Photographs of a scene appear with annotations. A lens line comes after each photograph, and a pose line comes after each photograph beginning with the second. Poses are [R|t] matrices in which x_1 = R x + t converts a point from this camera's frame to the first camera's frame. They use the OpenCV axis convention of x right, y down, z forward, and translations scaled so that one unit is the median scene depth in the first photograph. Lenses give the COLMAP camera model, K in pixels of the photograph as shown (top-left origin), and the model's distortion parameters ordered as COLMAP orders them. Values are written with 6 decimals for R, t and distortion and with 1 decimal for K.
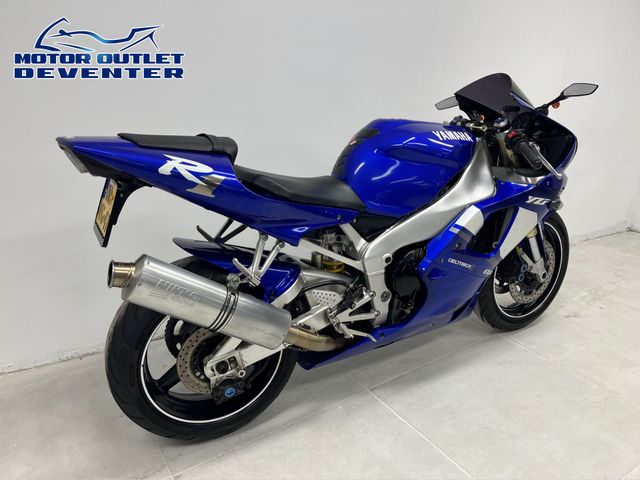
lens RADIAL K [[473.0, 0, 320.0], [0, 473.0, 240.0], [0, 0, 1]] dist [0.057417, -0.095582]
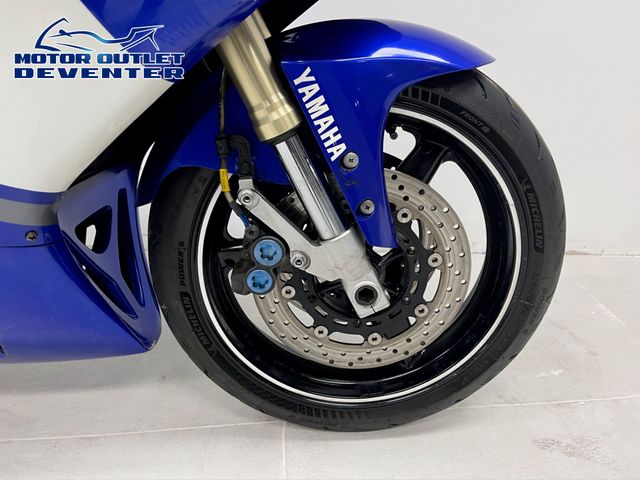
lens RADIAL K [[473.0, 0, 320.0], [0, 473.0, 240.0], [0, 0, 1]] dist [0.057417, -0.095582]
pose [[0.889800, 0.187699, -0.415962, 0.690034], [-0.162186, 0.982059, 0.096208, 0.020638], [0.426558, -0.018143, 0.904278, 0.892874]]
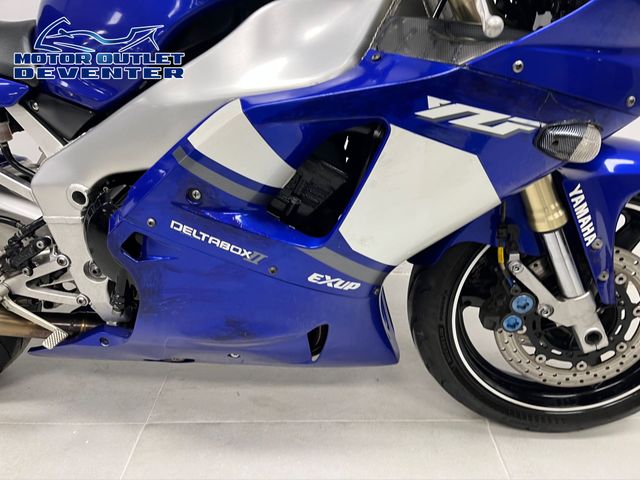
lens RADIAL K [[473.0, 0, 320.0], [0, 473.0, 240.0], [0, 0, 1]] dist [0.057417, -0.095582]
pose [[0.838876, 0.225430, -0.495448, 0.564707], [-0.179967, 0.973887, 0.138407, -0.025319], [0.513711, -0.026941, 0.857540, 0.665246]]
